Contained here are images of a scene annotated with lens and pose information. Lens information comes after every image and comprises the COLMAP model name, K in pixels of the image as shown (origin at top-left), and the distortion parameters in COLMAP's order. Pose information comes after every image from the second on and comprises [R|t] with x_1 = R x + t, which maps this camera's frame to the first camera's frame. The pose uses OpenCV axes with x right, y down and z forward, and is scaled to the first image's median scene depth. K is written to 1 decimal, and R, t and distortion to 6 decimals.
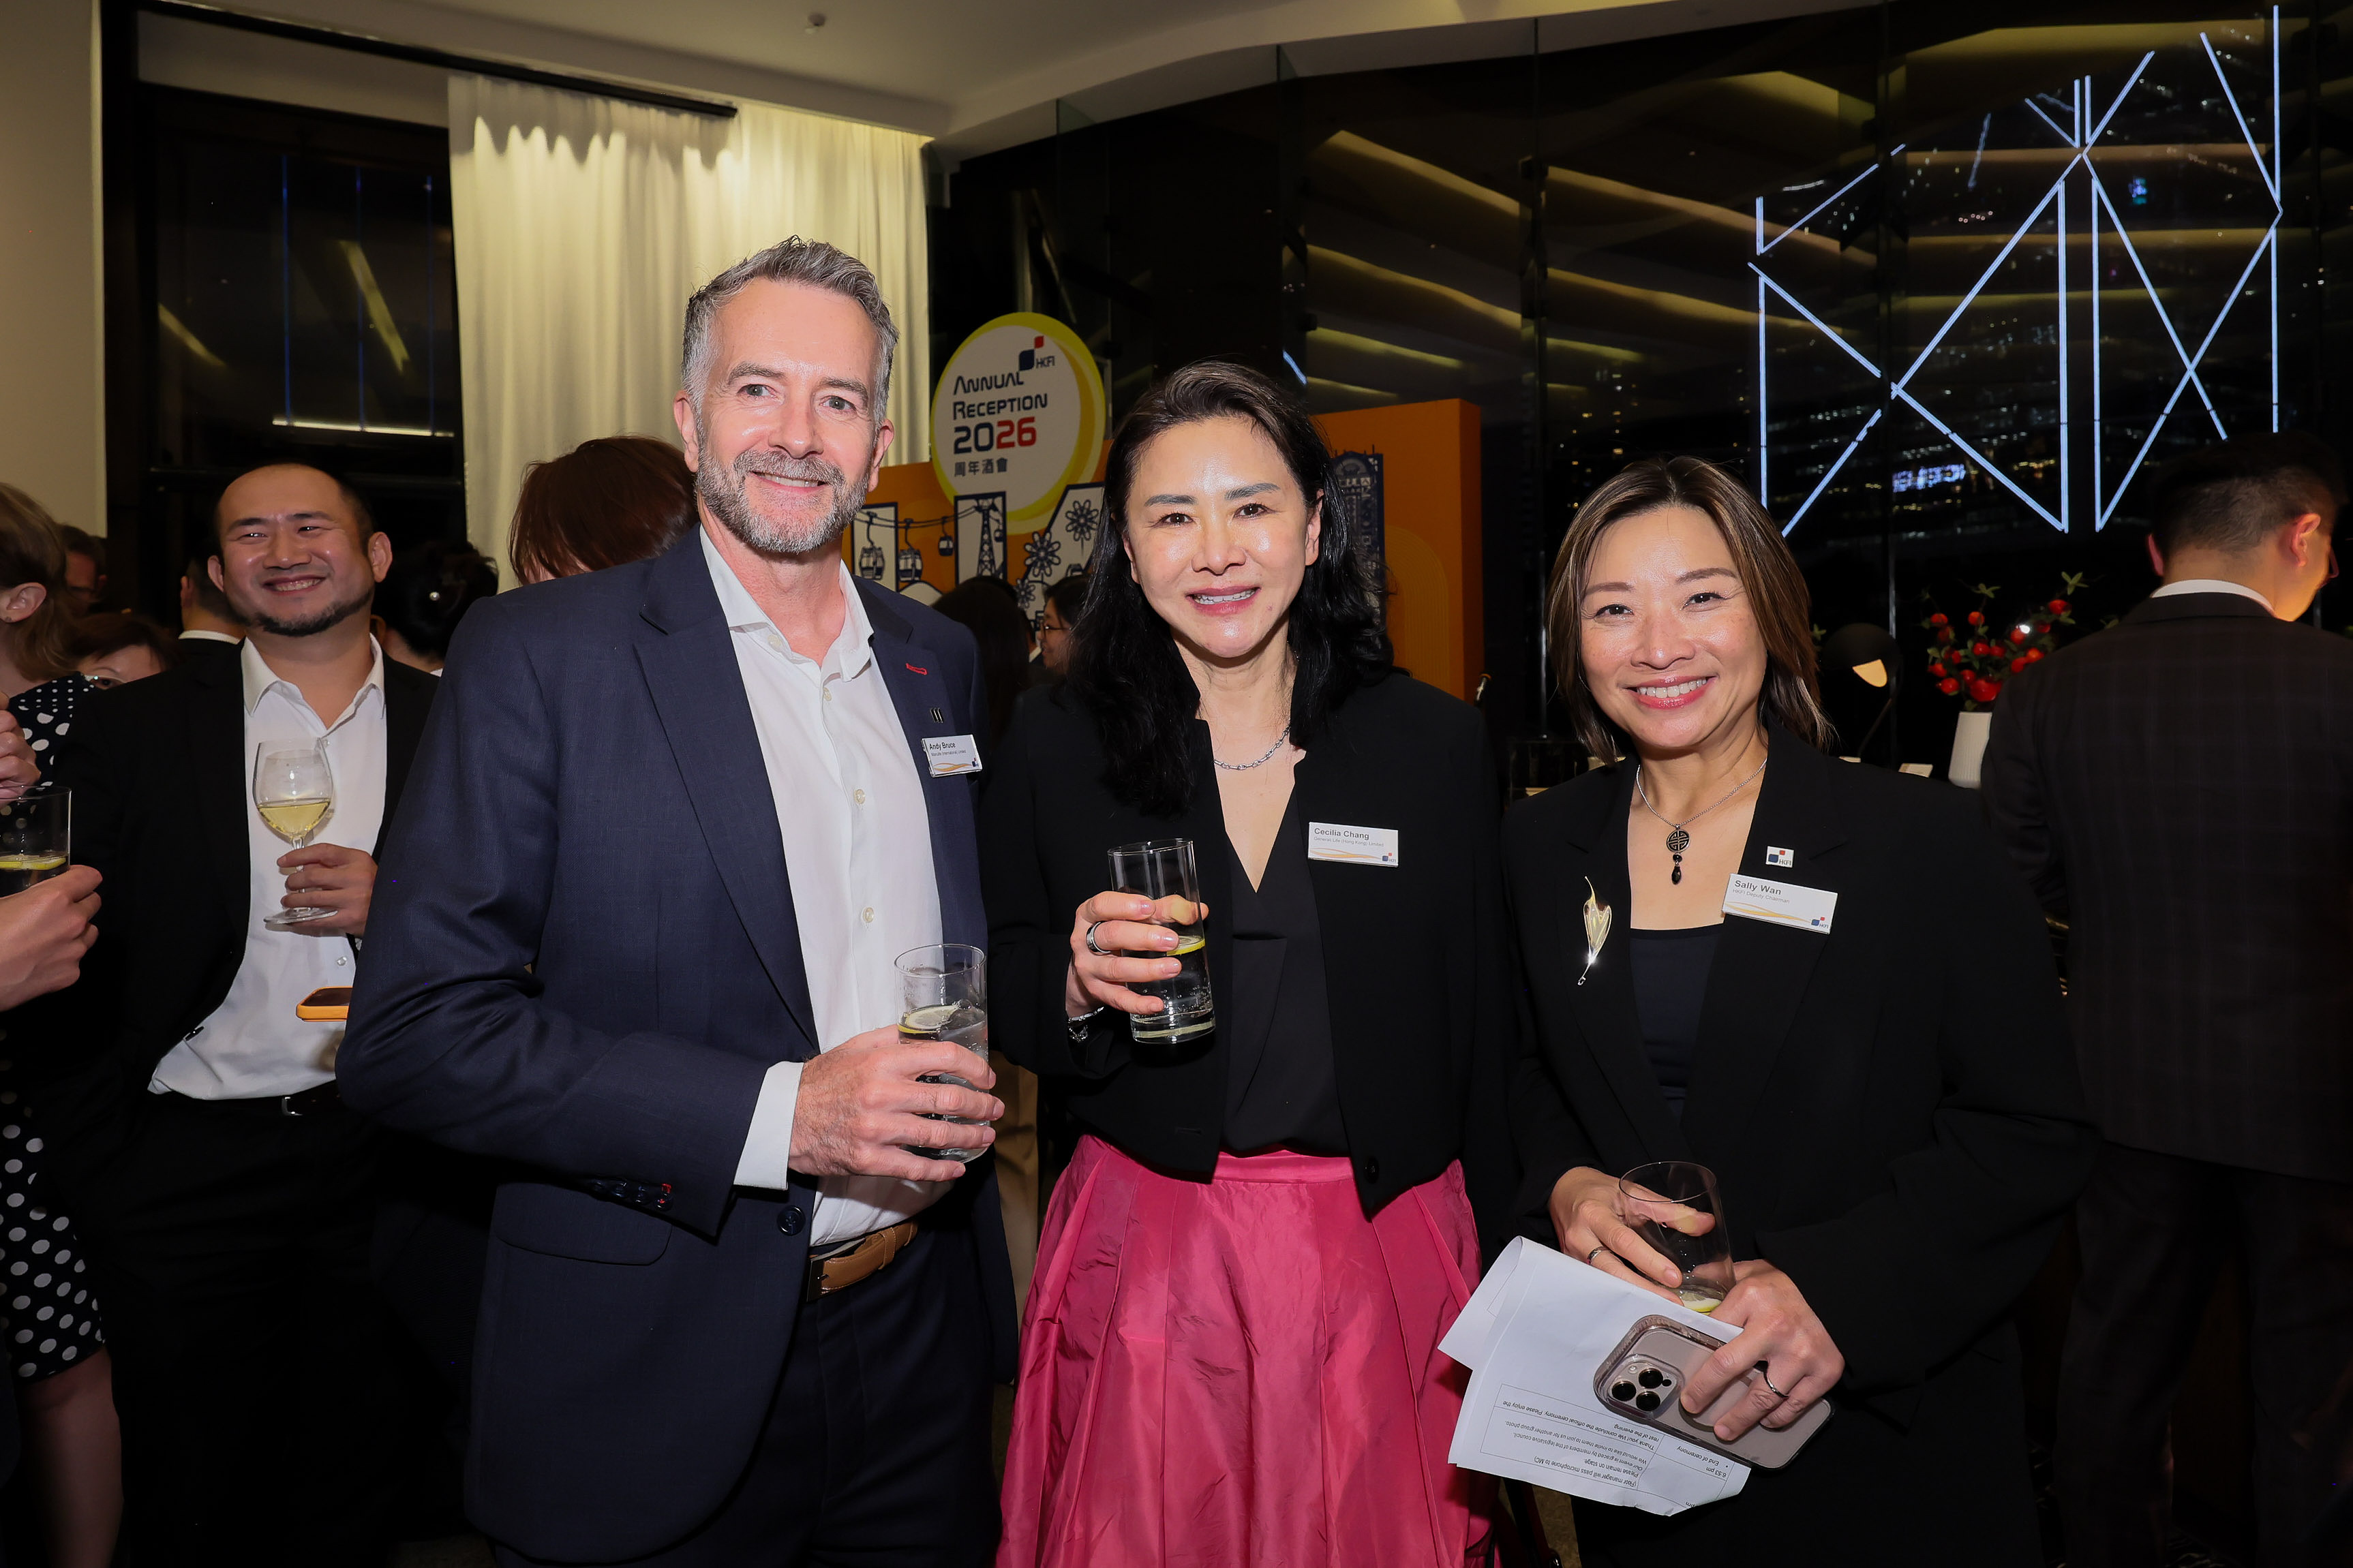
lens RADIAL K [[1293.7, 0, 1201.4], [0, 1293.7, 648.5], [0, 0, 1]] dist [0.006799, -0.001656]
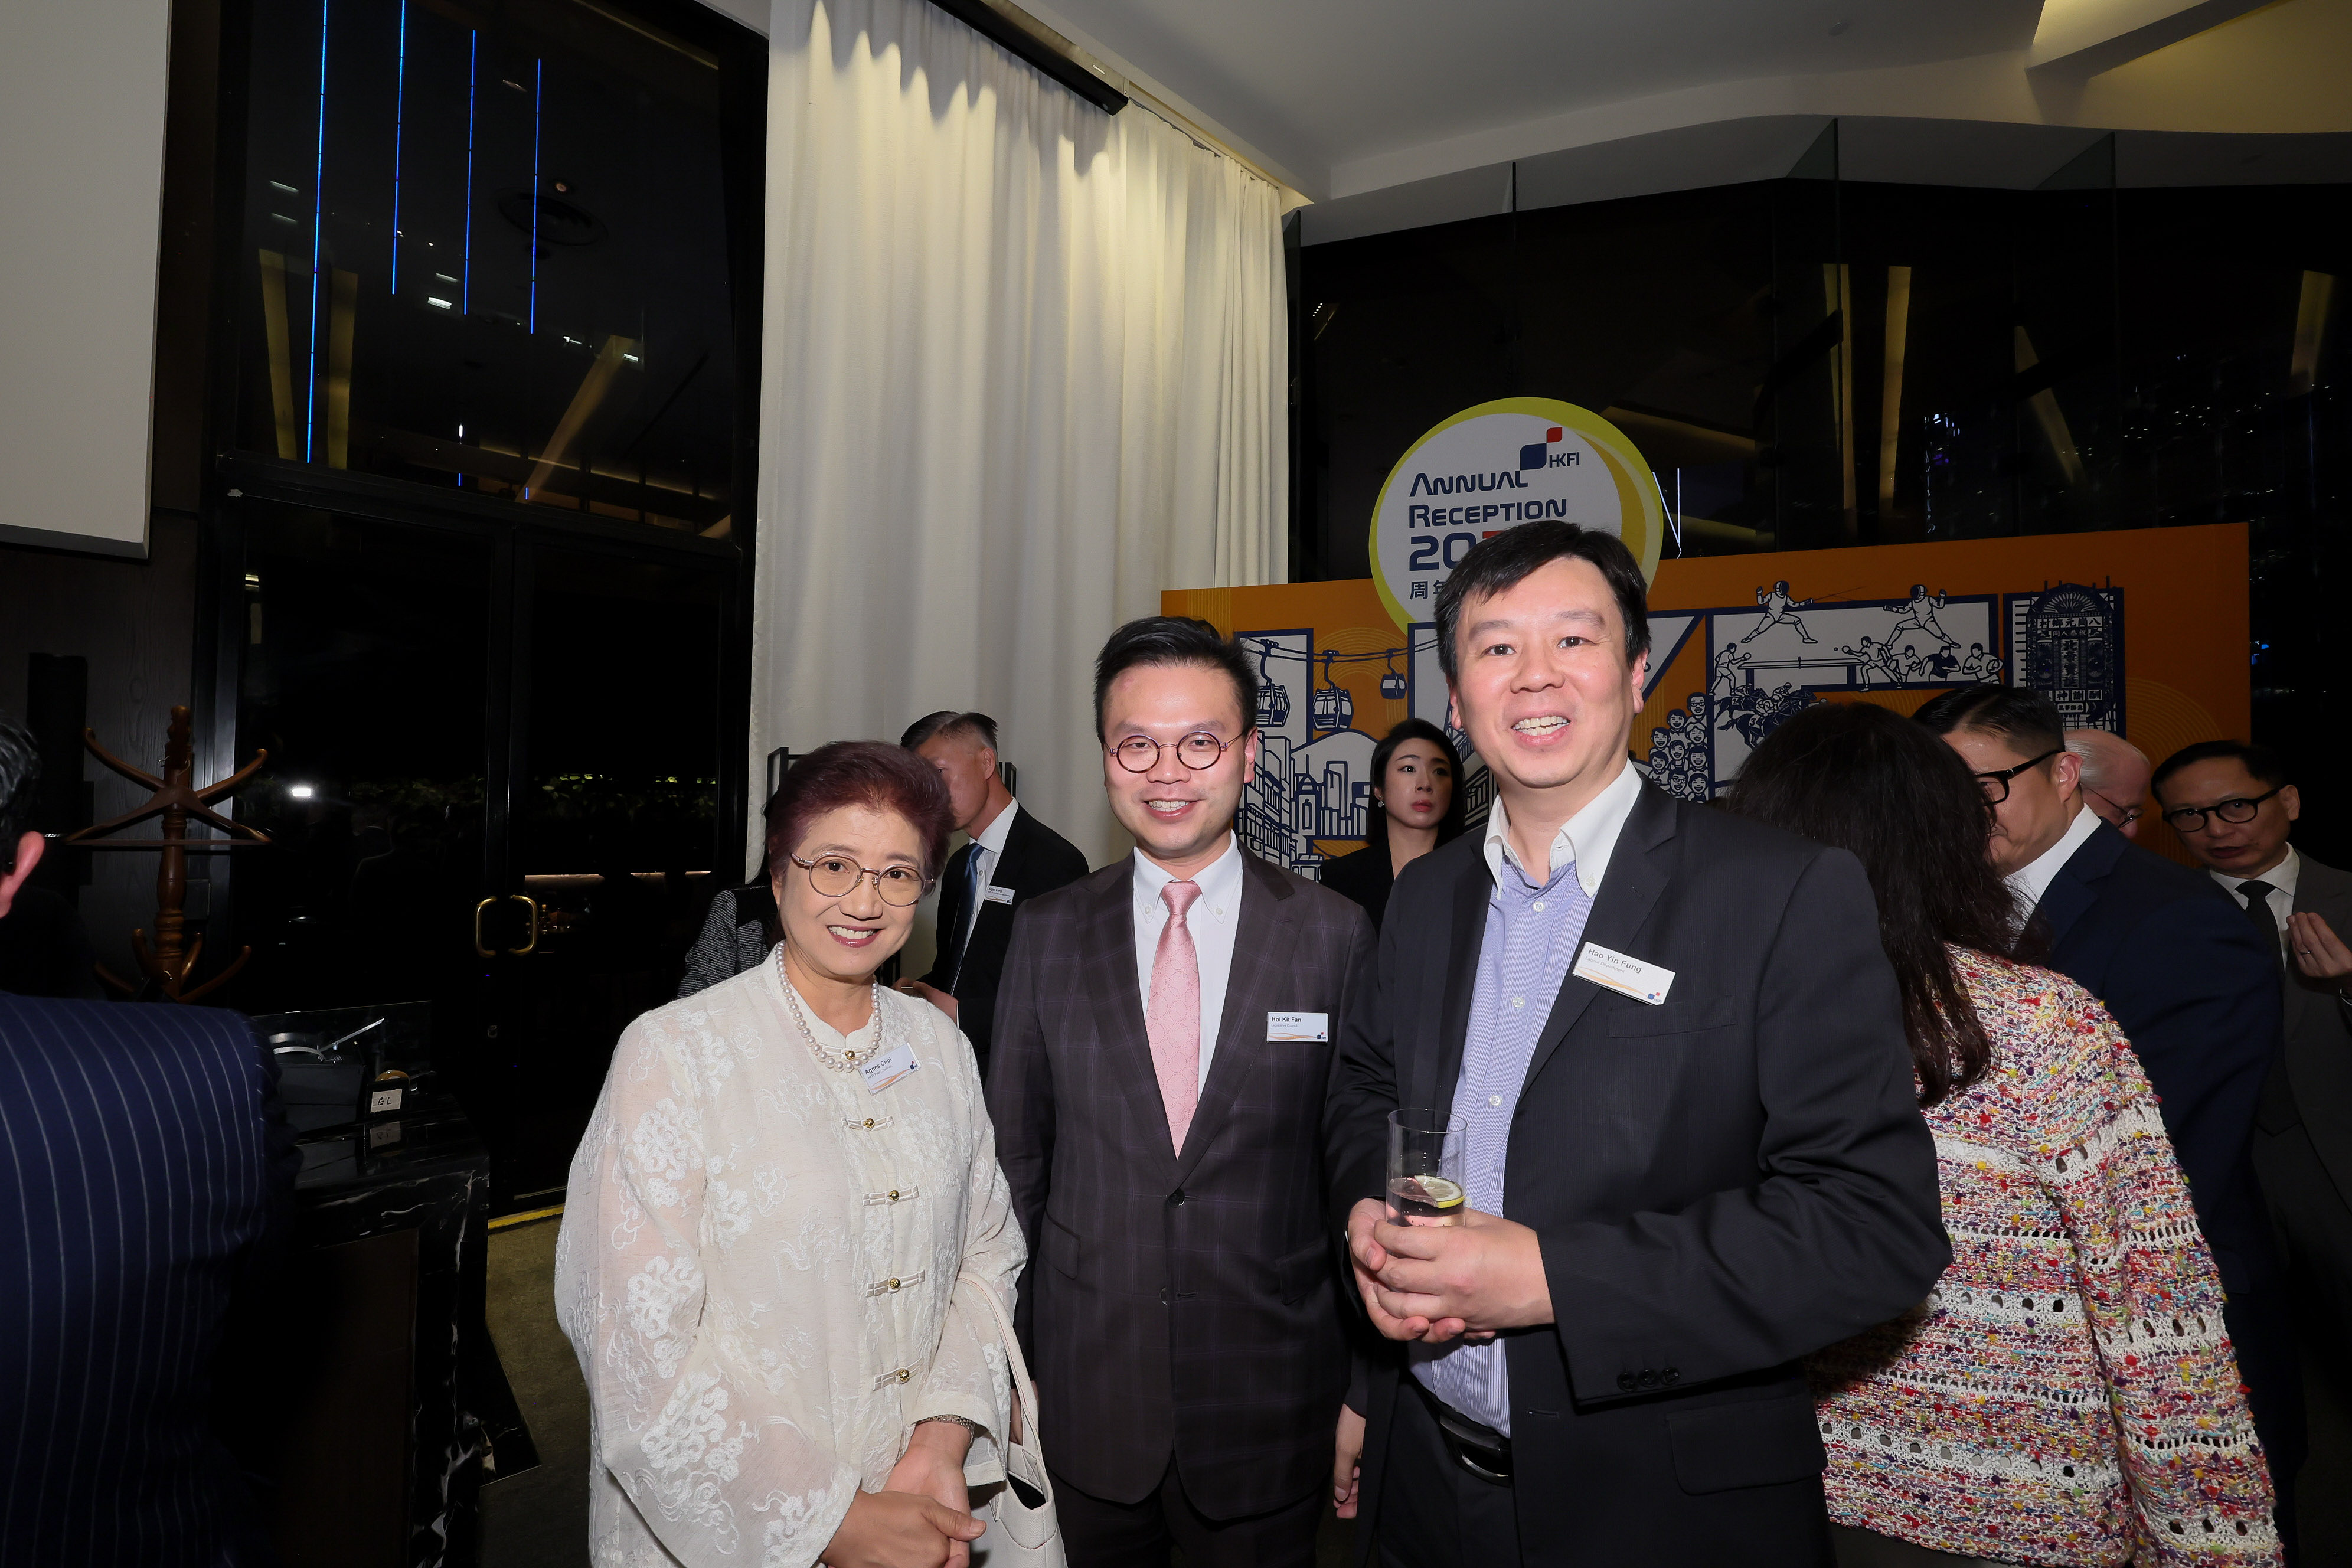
lens RADIAL K [[978.9, 0, 1180.3], [0, 978.9, 795.4], [0, 0, 1]] dist [0.001530, 0.000726]
pose [[0.969896, 0.031456, 0.241478, -0.475048], [-0.024350, 0.999180, -0.032359, 0.009828], [-0.242298, 0.025505, 0.969867, 0.465020]]
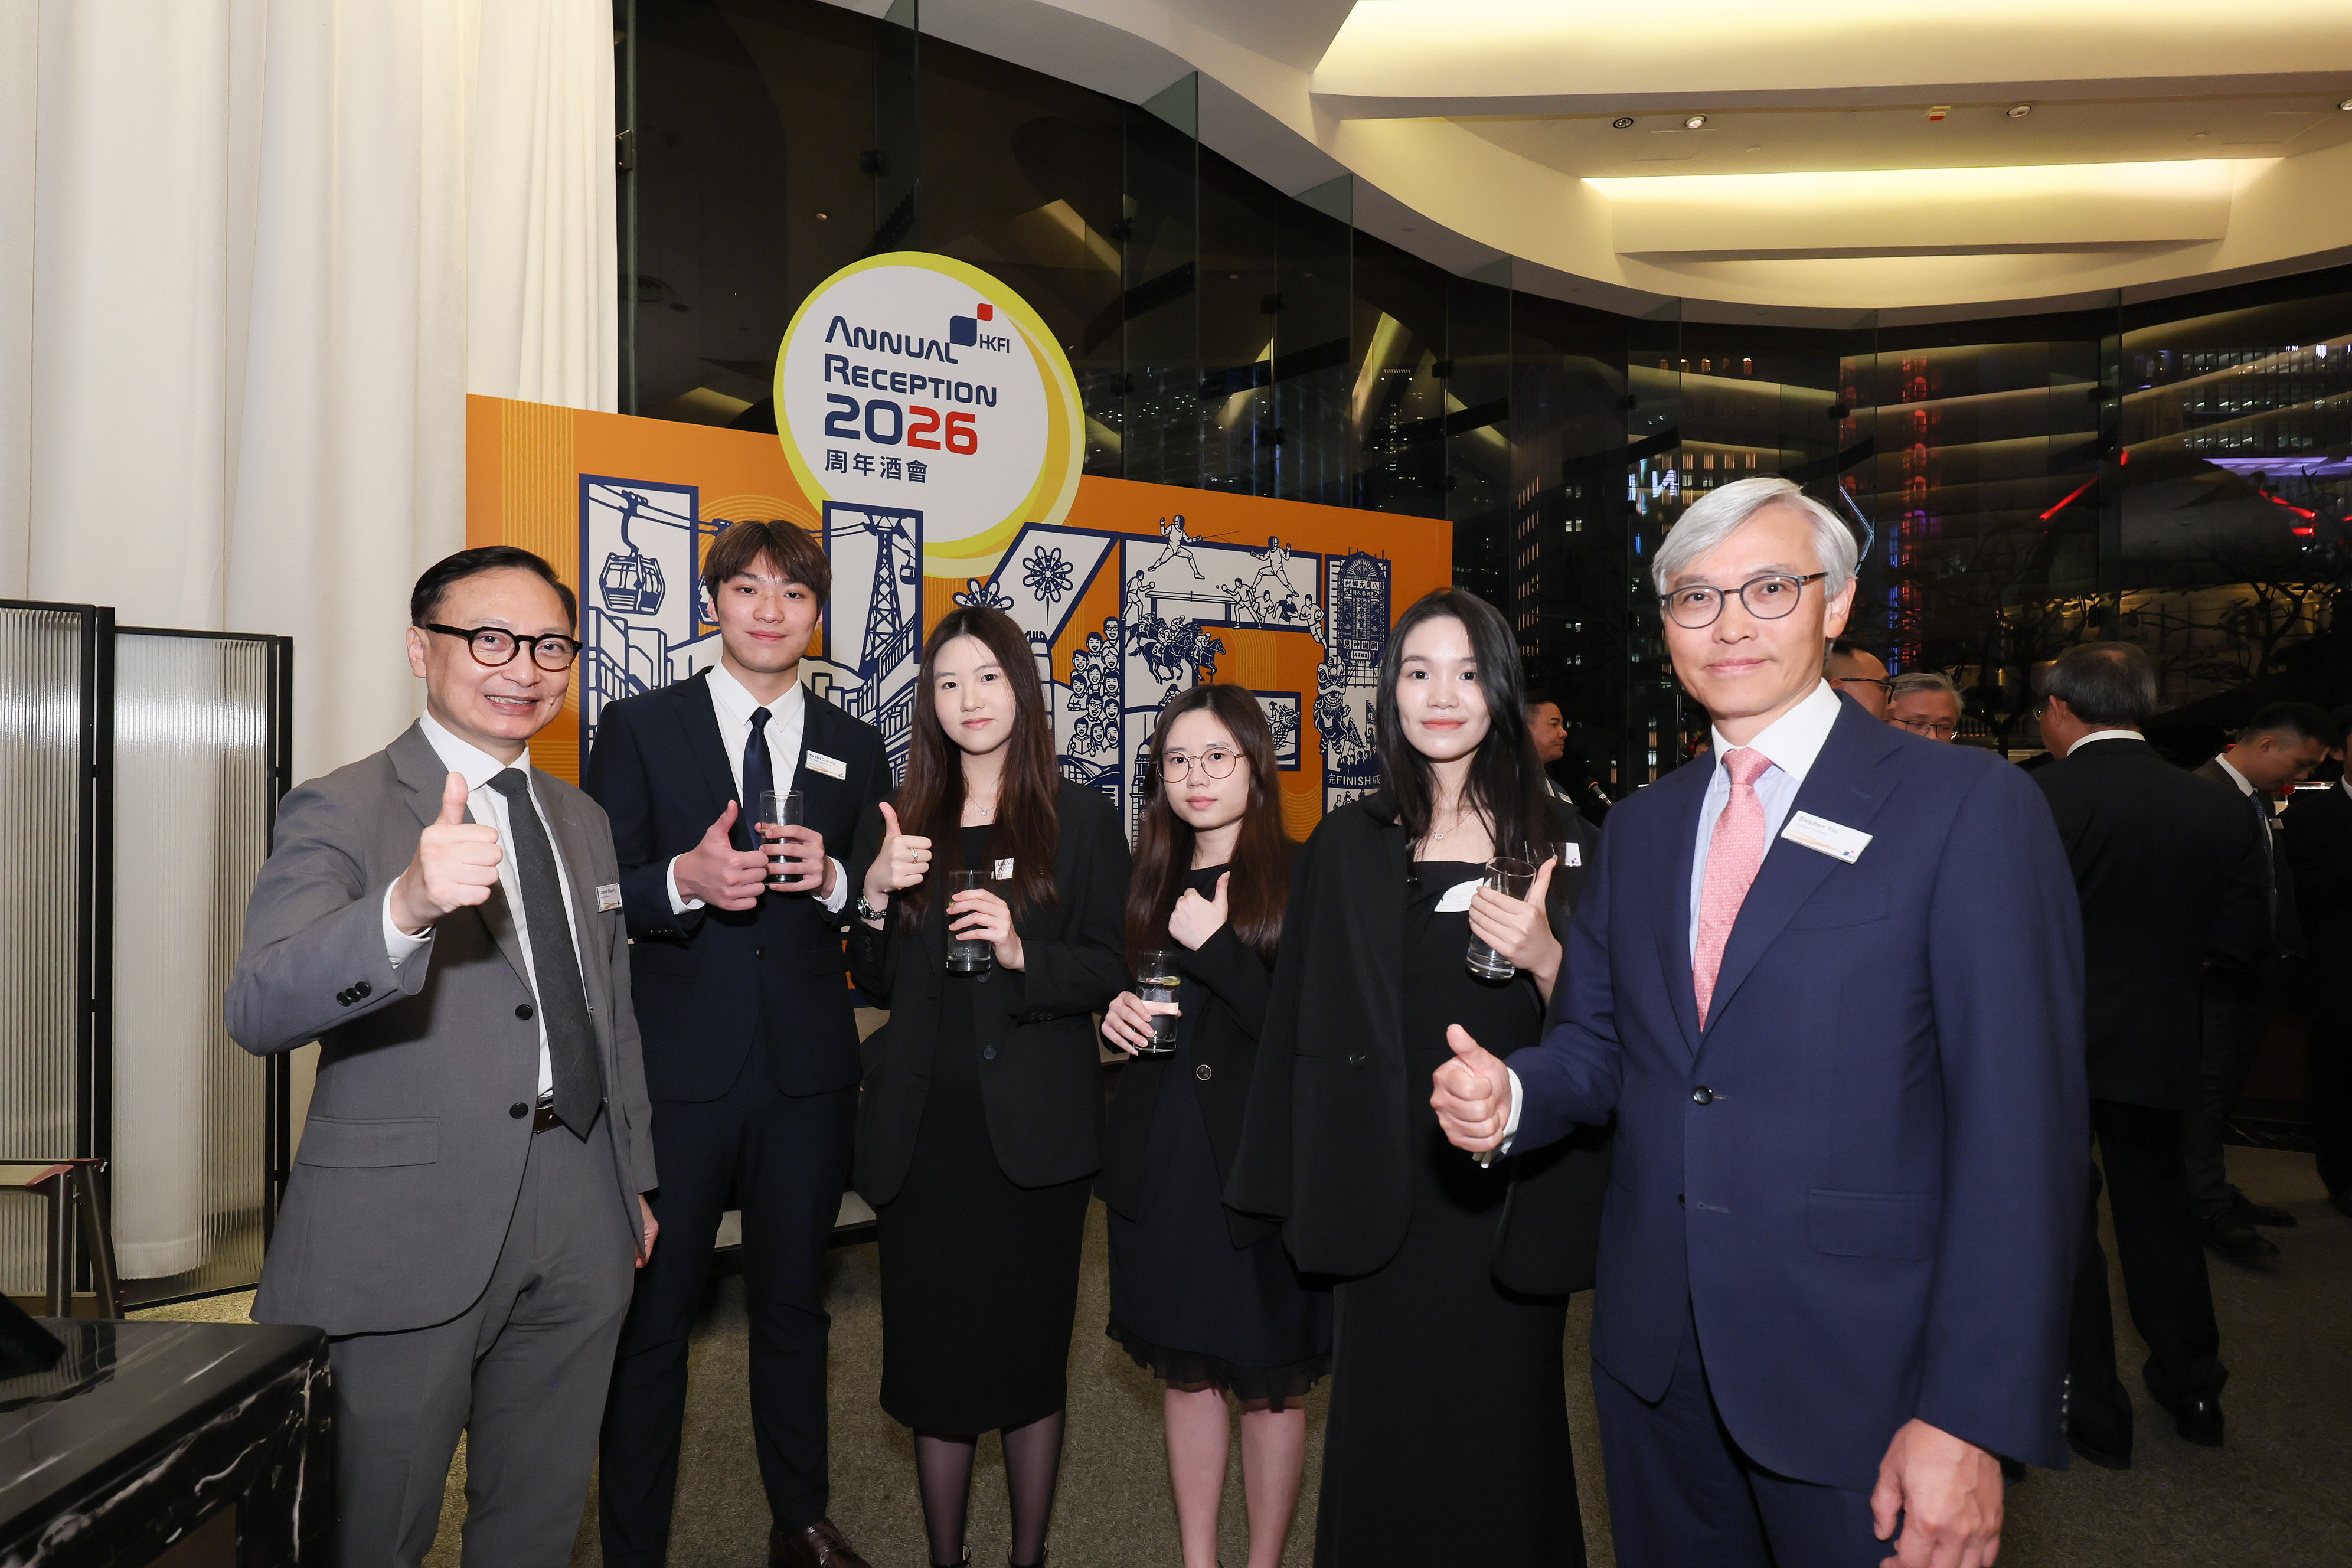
lens RADIAL K [[1230.9, 0, 1162.2], [0, 1230.9, 778.6], [0, 0, 1]] dist [0.004542, -0.000095]
pose [[0.520367, 0.011651, 0.853863, -0.631987], [-0.016682, 0.999855, -0.003477, 0.019012], [-0.853780, -0.012435, 0.520486, 0.548737]]
